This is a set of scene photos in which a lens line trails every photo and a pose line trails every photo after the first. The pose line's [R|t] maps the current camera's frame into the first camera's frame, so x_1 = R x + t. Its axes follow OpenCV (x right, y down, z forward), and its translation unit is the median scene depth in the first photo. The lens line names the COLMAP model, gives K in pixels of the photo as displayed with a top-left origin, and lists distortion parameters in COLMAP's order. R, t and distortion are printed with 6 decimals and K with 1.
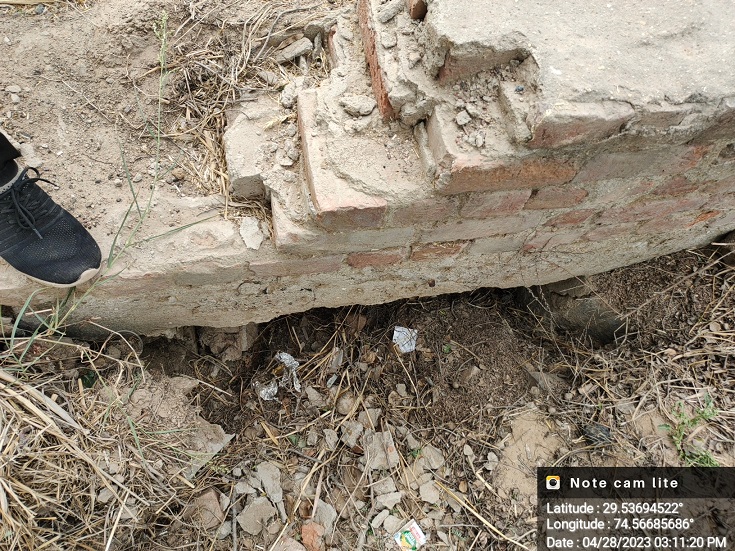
lens RADIAL K [[542.3, 0, 367.5], [0, 542.3, 275.5], [0, 0, 1]] dist [0.082468, -0.124528]
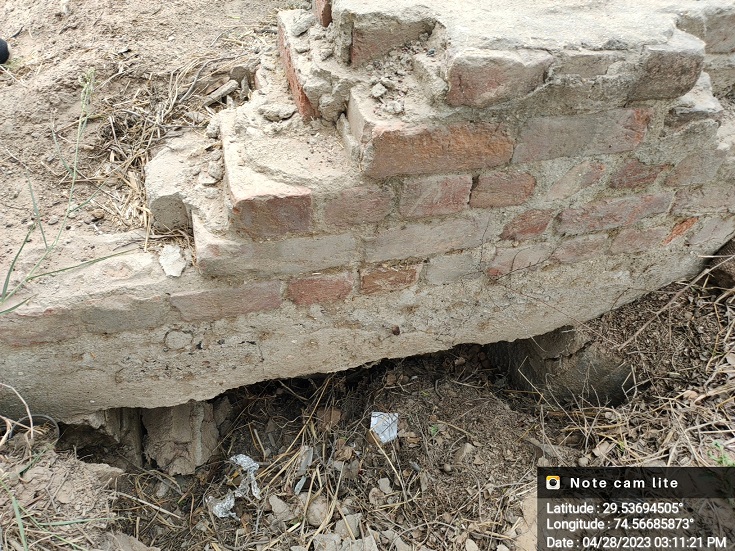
lens RADIAL K [[542.3, 0, 367.5], [0, 542.3, 275.5], [0, 0, 1]] dist [0.082468, -0.124528]
pose [[0.994721, -0.102585, 0.002527, 0.097868], [0.097579, 0.937988, -0.332653, 0.269424], [0.031754, 0.331143, 0.943046, 0.168912]]
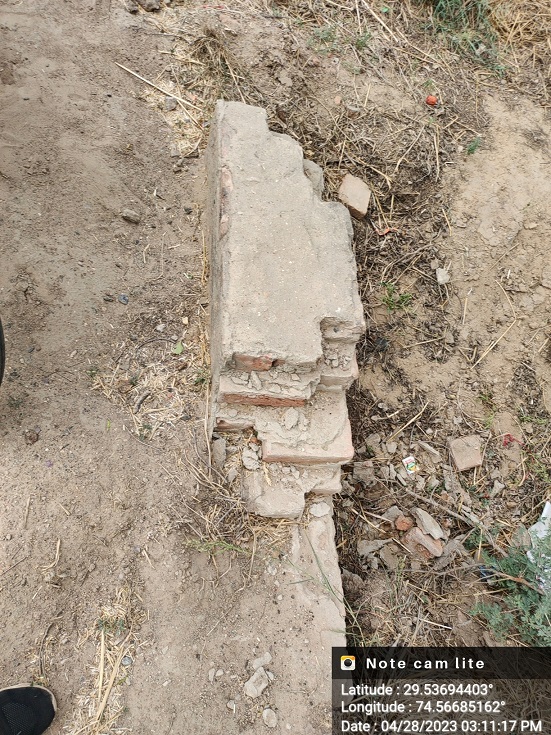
lens RADIAL K [[542.3, 0, 275.5], [0, 542.3, 367.5], [0, 0, 1]] dist [0.082468, -0.124528]
pose [[0.176905, -0.926041, 0.333395, -0.372096], [0.797009, 0.333533, 0.503520, -1.074221], [-0.577479, 0.176644, 0.797067, -0.227703]]
